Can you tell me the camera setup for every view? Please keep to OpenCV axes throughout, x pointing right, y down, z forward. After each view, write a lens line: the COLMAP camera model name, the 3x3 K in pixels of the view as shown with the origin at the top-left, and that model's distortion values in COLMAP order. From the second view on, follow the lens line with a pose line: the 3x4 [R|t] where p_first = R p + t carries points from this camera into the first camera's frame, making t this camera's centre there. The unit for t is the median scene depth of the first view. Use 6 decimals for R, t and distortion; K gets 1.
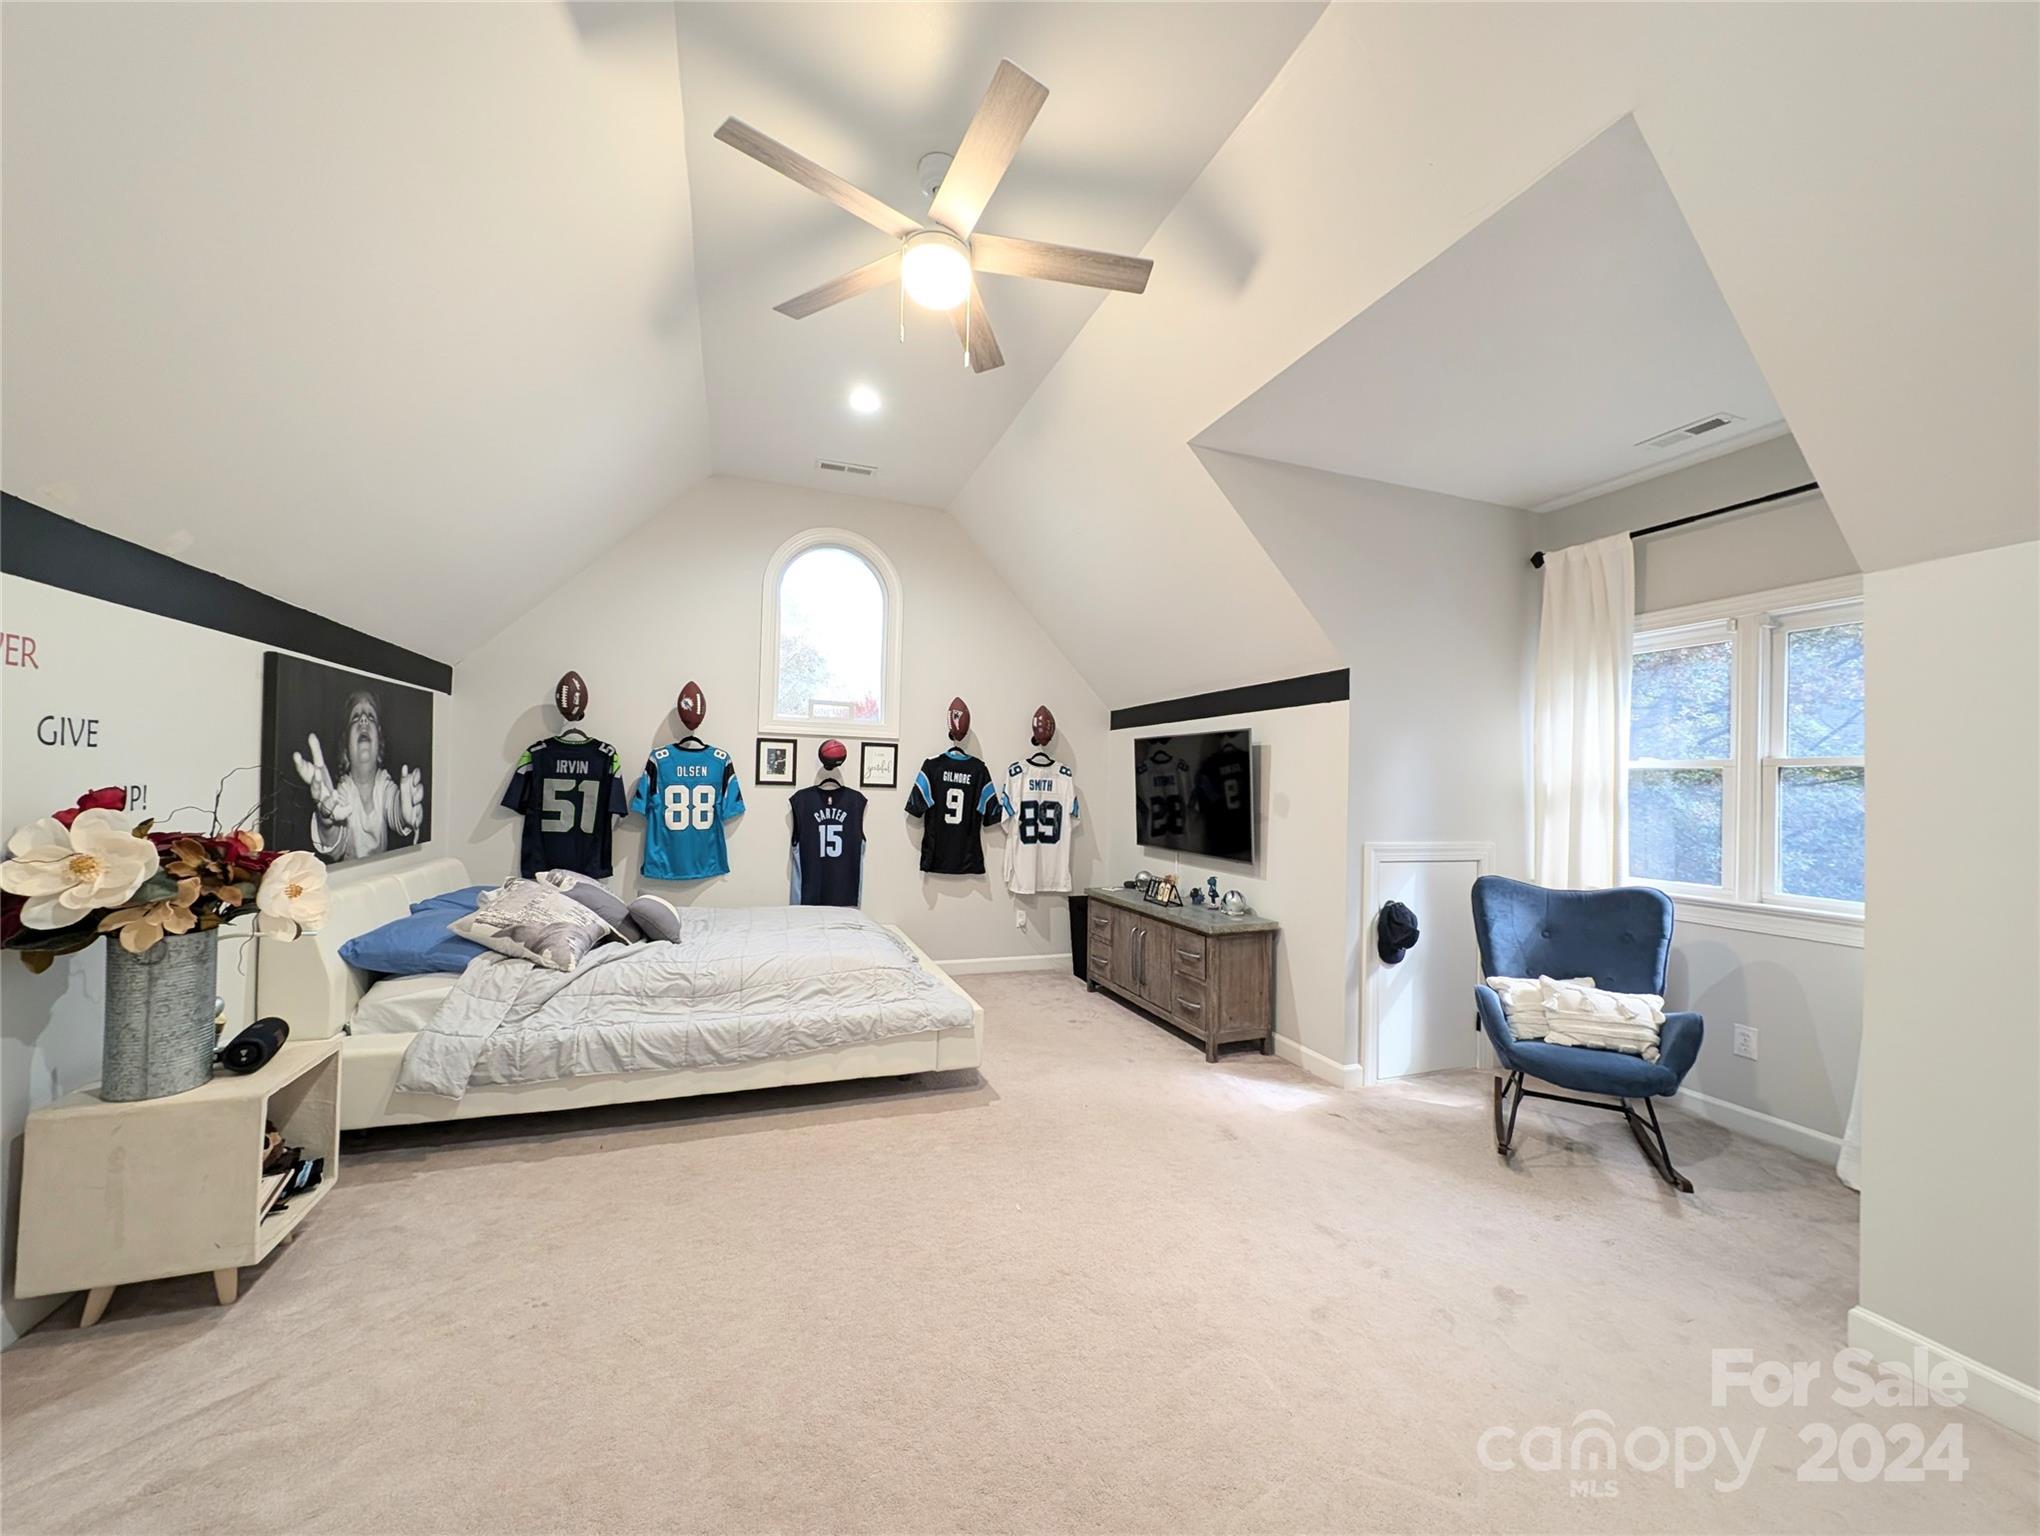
lens RADIAL K [[764.5, 0, 1016.4], [0, 764.5, 774.9], [0, 0, 1]] dist [0.014257, -0.006908]
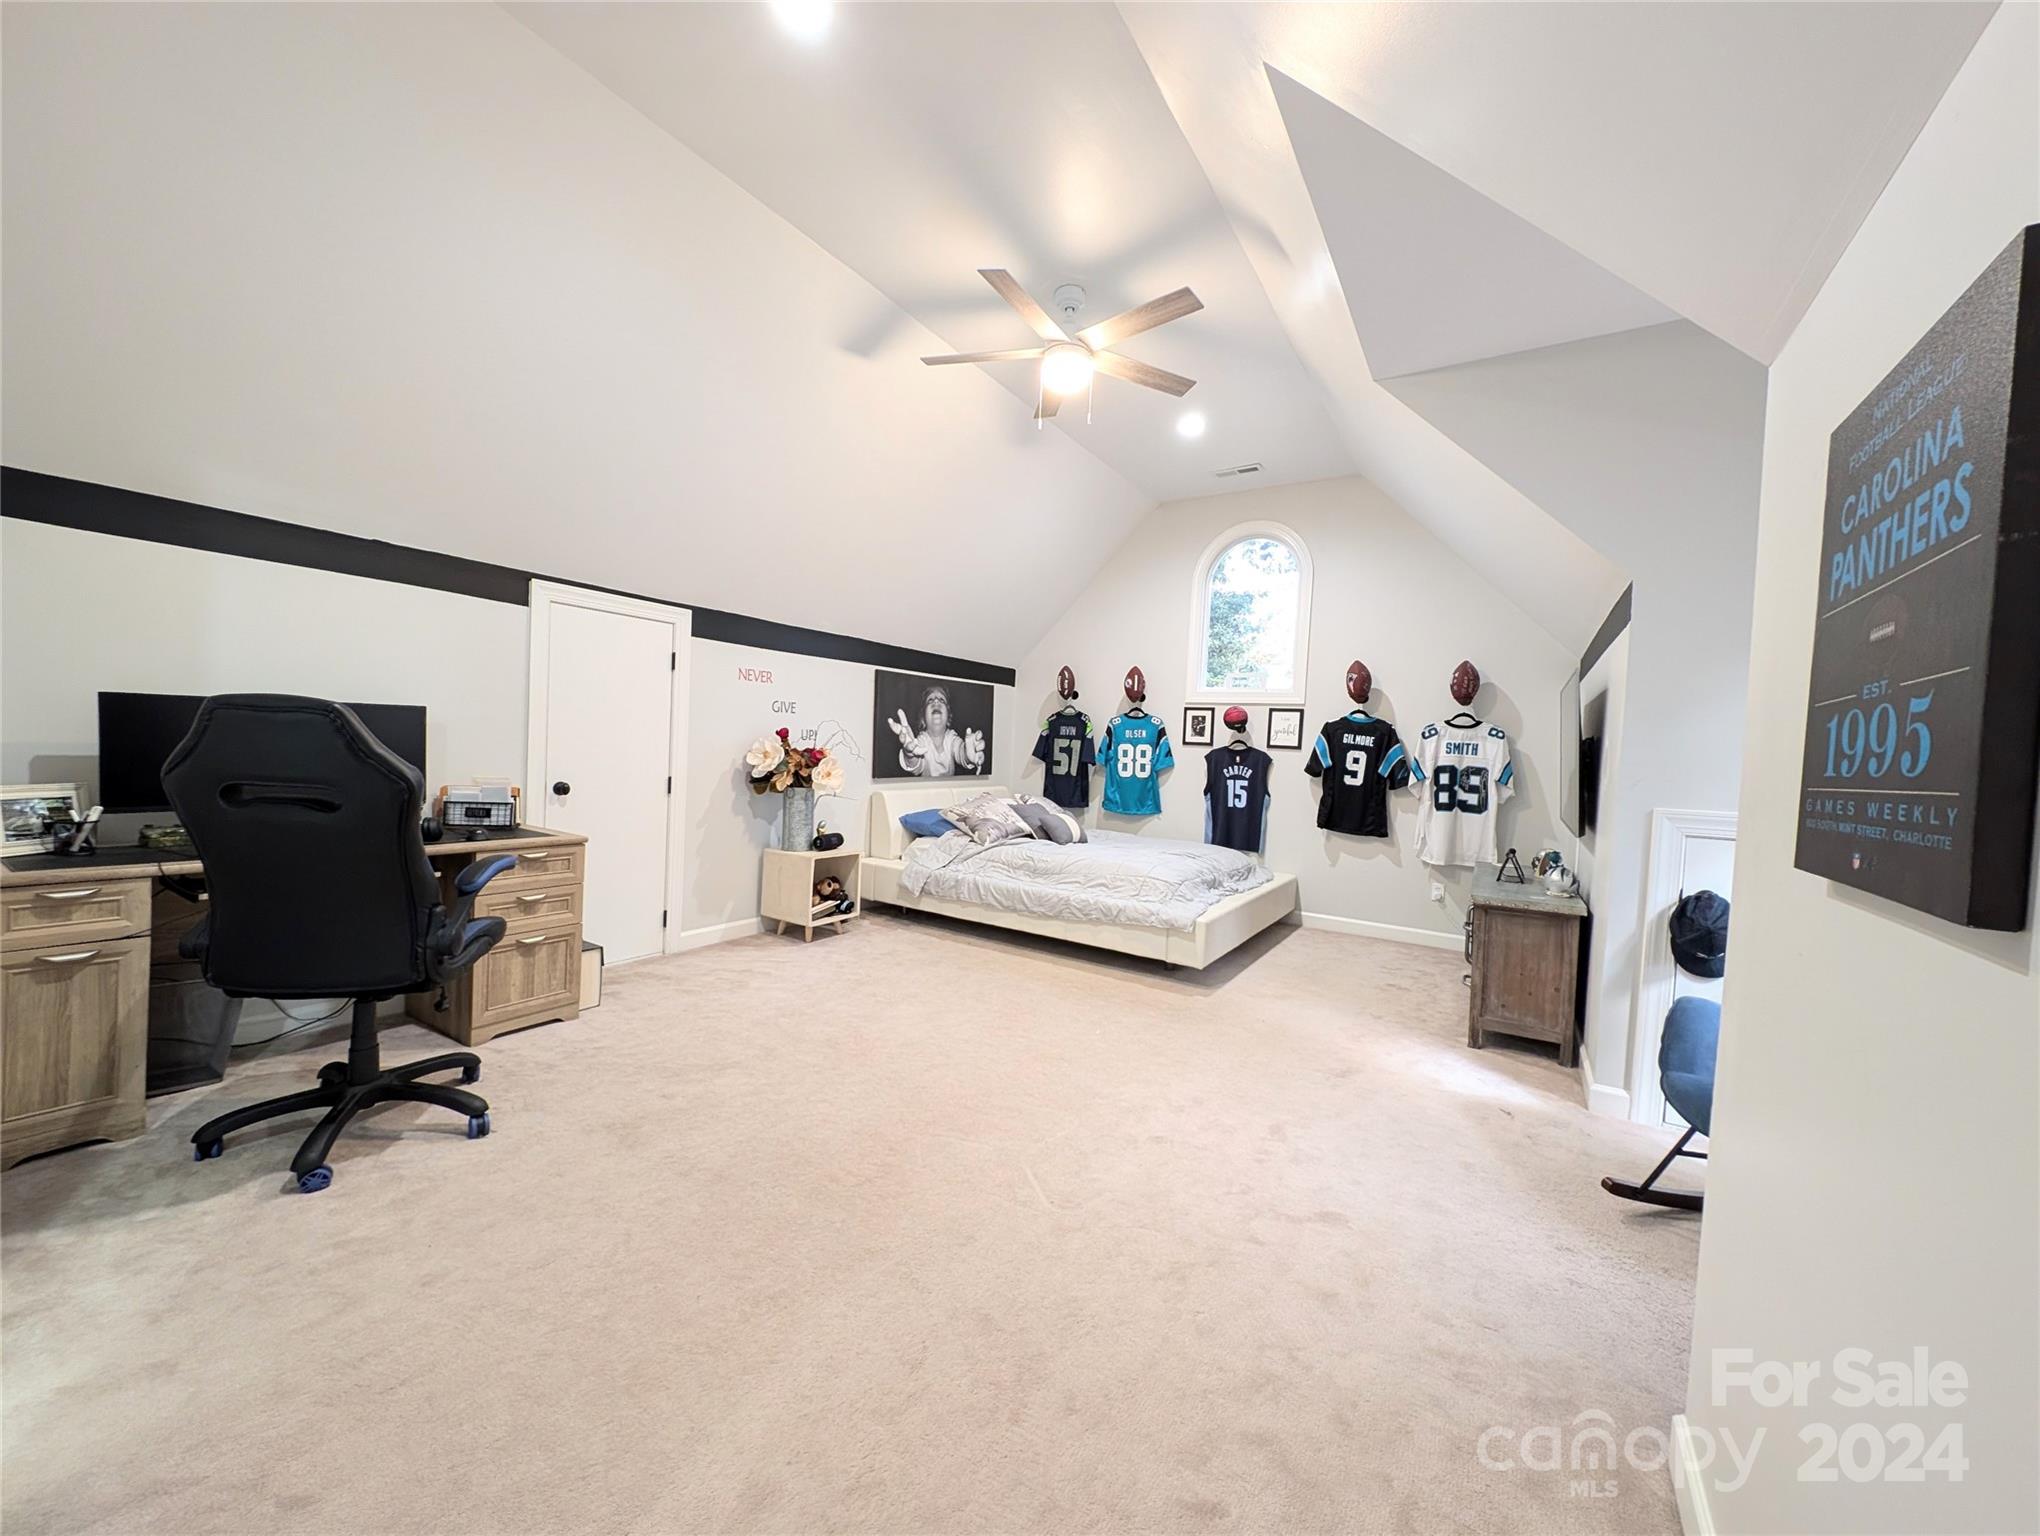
lens RADIAL K [[764.5, 0, 1016.4], [0, 764.5, 774.9], [0, 0, 1]] dist [0.014257, -0.006908]
pose [[0.604764, 0.032788, -0.795729, 0.467288], [-0.018629, 0.999461, 0.027024, 0.031740], [0.796186, -0.001520, 0.605049, 0.025980]]
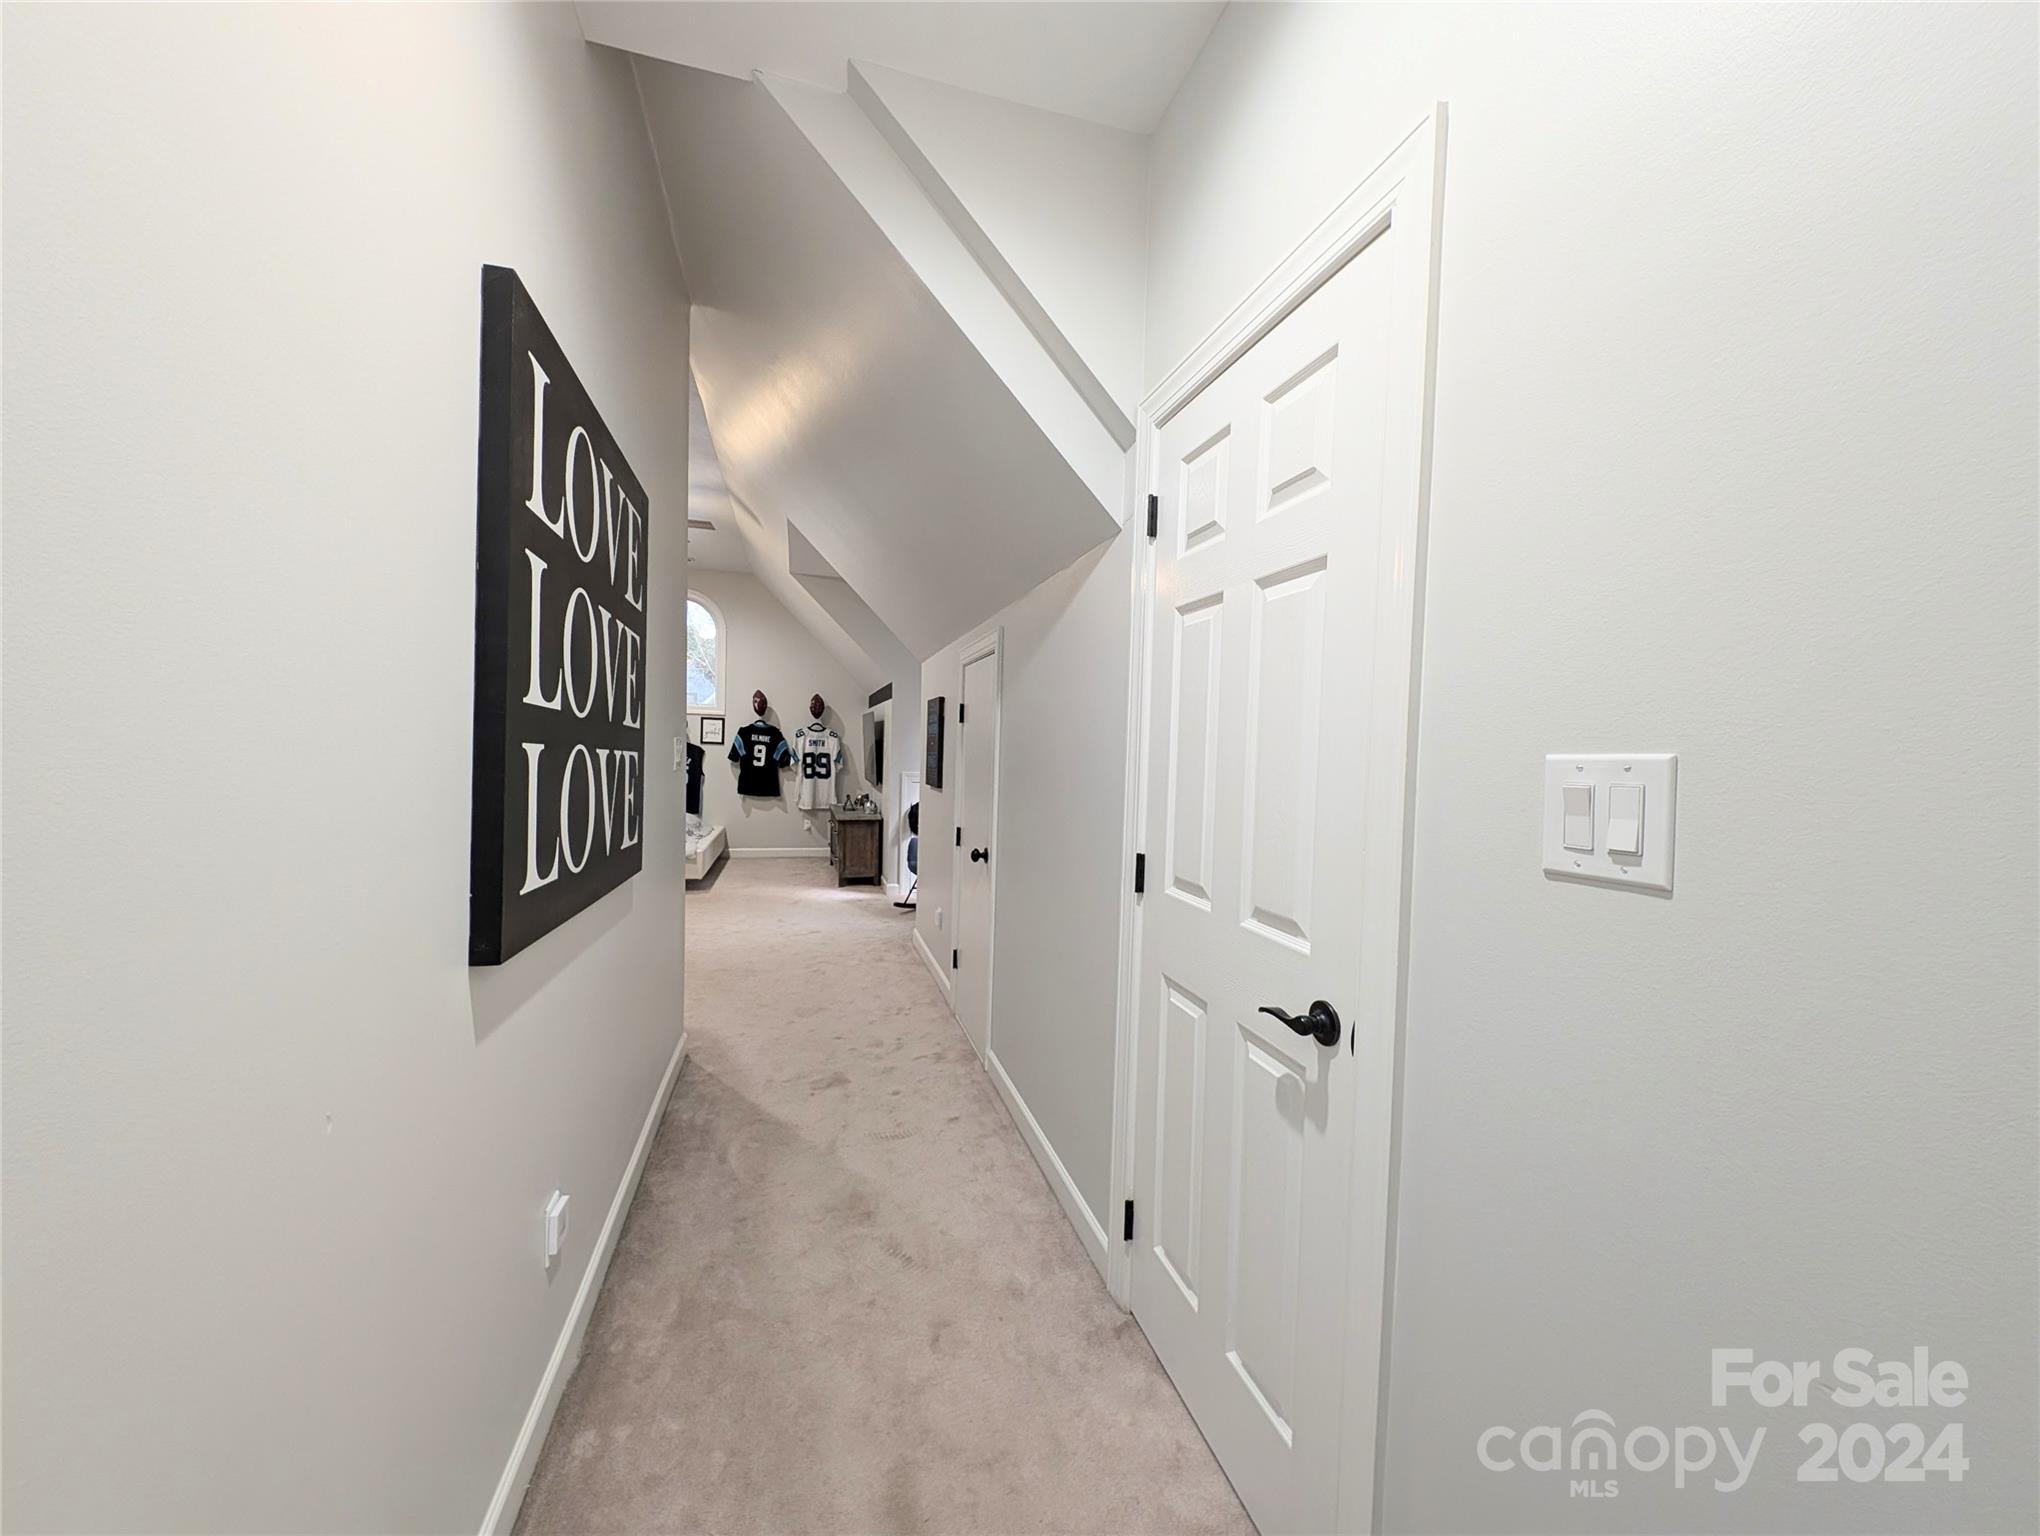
lens RADIAL K [[785.2, 0, 1008.4], [0, 785.2, 767.8], [0, 0, 1]] dist [0.003368, -0.000012]
pose [[0.996085, 0.004250, -0.088296, 0.620332], [-0.000518, 0.999107, 0.042242, -0.004625], [0.088397, -0.042031, 0.995198, -0.662410]]
